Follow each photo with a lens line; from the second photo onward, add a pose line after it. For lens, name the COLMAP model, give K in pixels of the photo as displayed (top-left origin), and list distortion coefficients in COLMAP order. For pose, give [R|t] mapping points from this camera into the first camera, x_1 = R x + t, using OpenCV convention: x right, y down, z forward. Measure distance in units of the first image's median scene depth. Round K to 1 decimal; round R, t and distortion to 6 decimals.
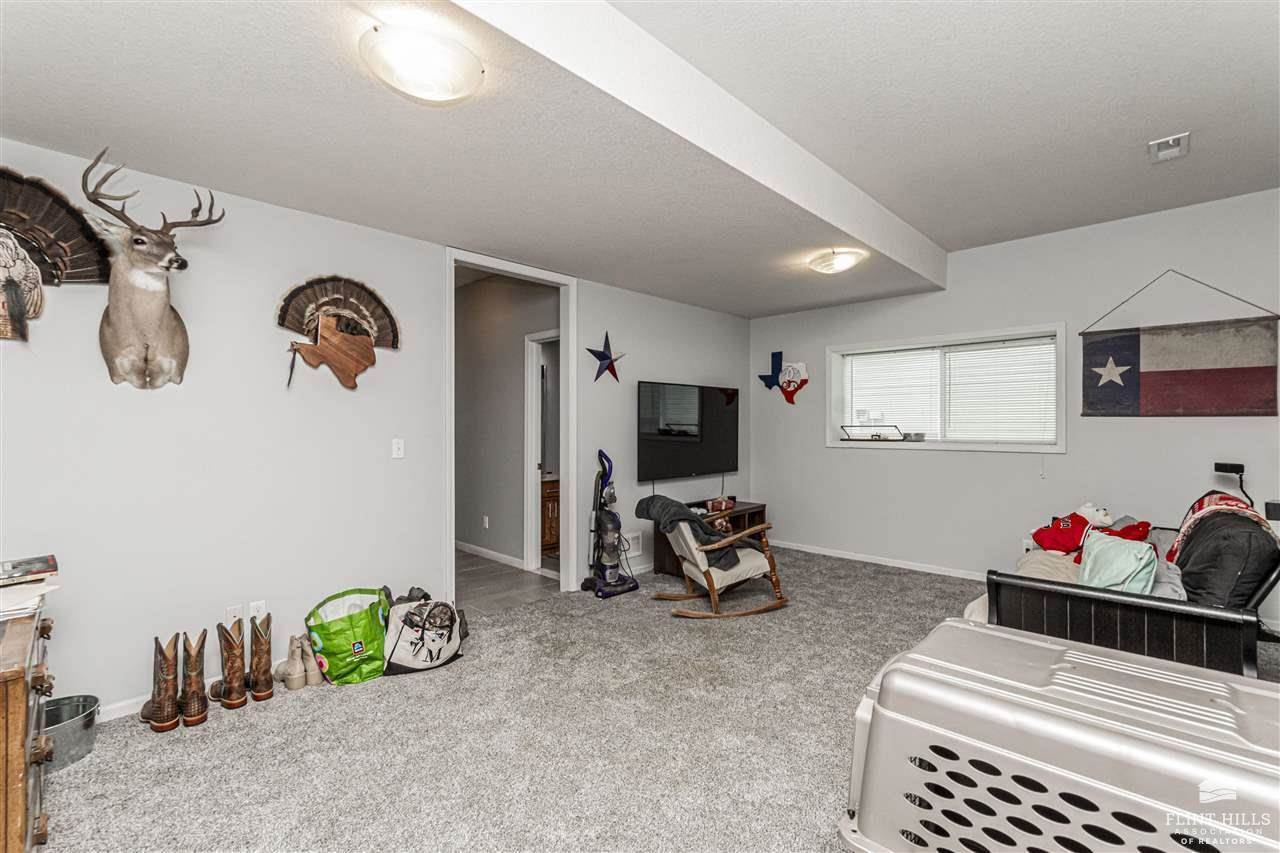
lens RADIAL K [[556.6, 0, 638.9], [0, 556.6, 424.4], [0, 0, 1]] dist [0.000884, 0.000533]
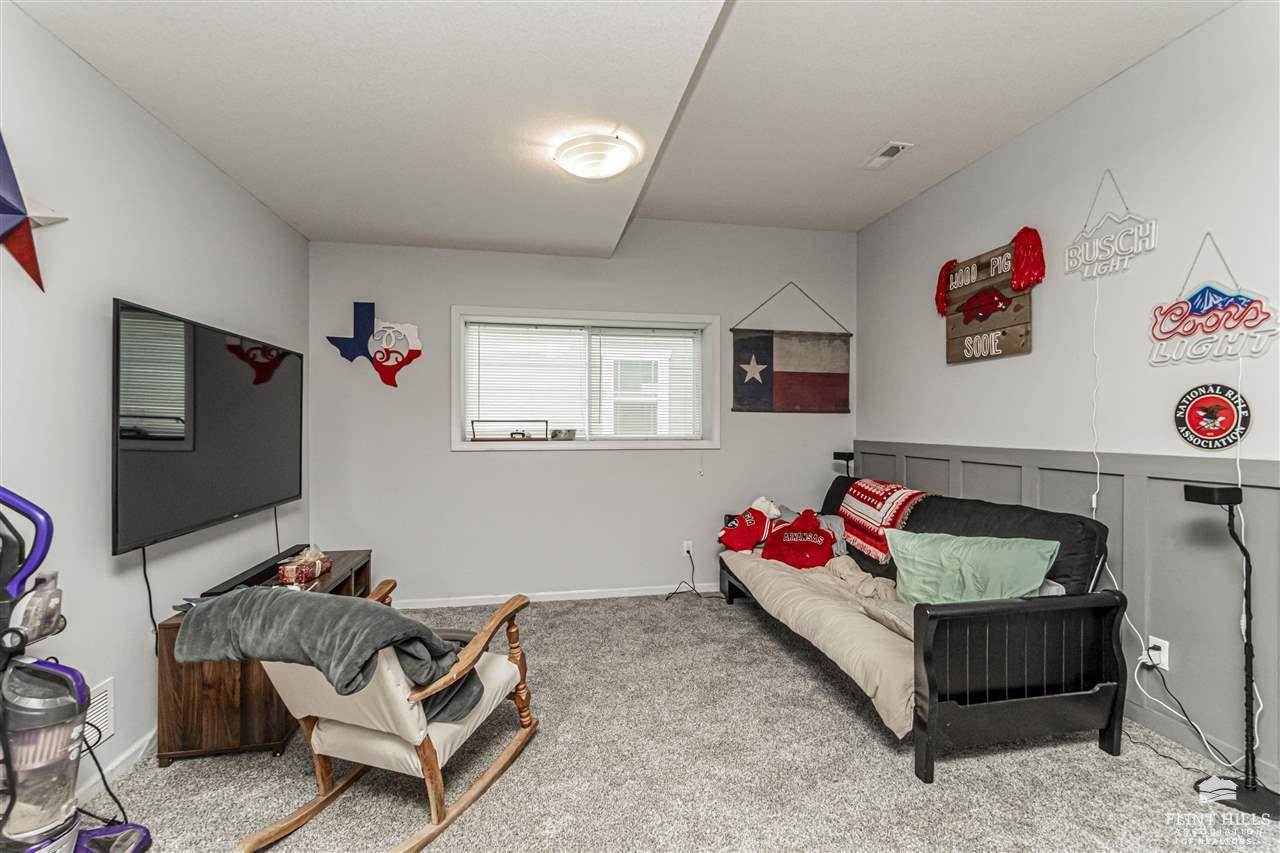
lens RADIAL K [[556.6, 0, 642.0], [0, 556.6, 428.6], [0, 0, 1]] dist [0.000884, 0.000533]
pose [[0.569472, -0.002631, 0.822006, -0.125058], [-0.002259, 0.999986, 0.004765, 0.011694], [-0.822007, -0.004571, 0.569459, 0.528430]]
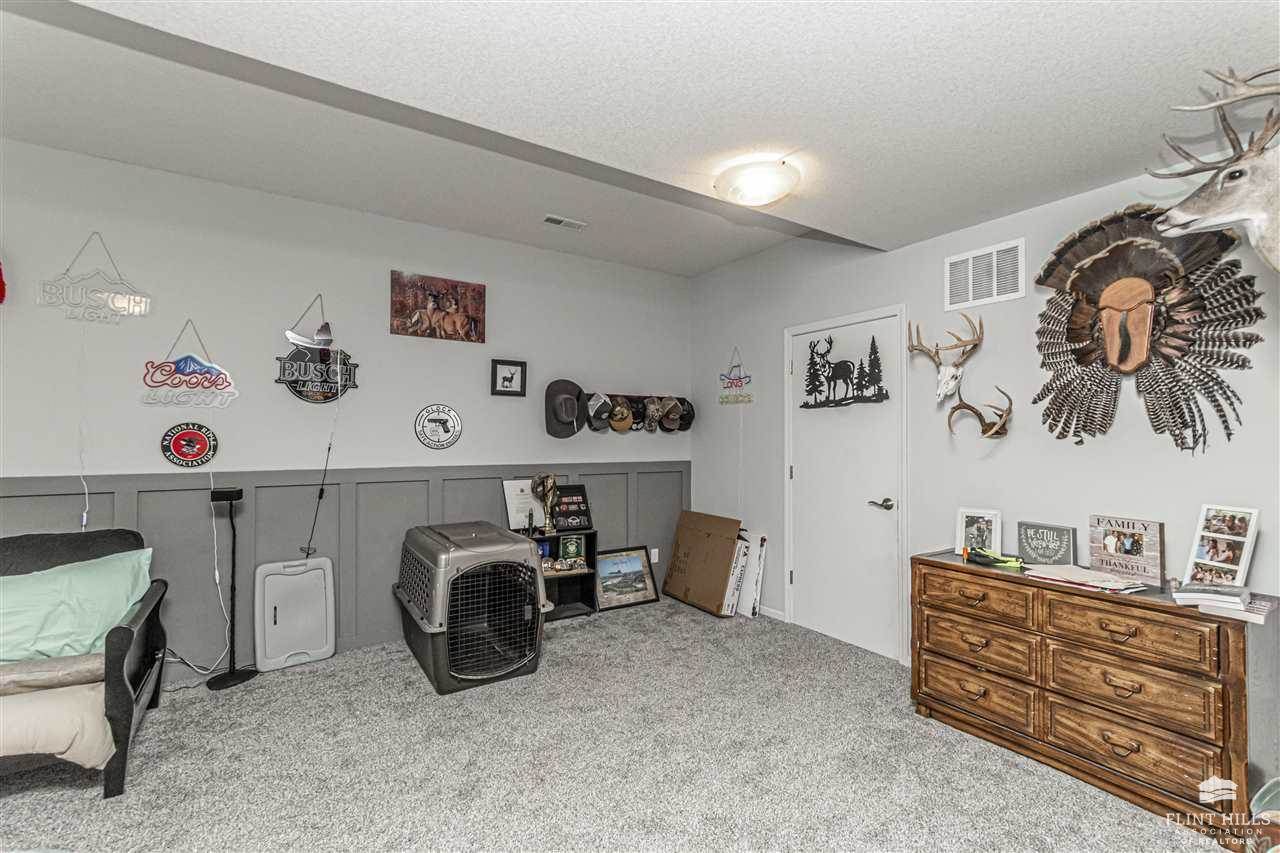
lens RADIAL K [[556.6, 0, 640.1], [0, 556.6, 435.4], [0, 0, 1]] dist [0.000884, 0.000533]
pose [[-0.981705, 0.003359, 0.190378, -0.178330], [0.000223, 0.999864, -0.016493, -0.009974], [-0.190407, -0.016149, -0.981572, 1.612145]]
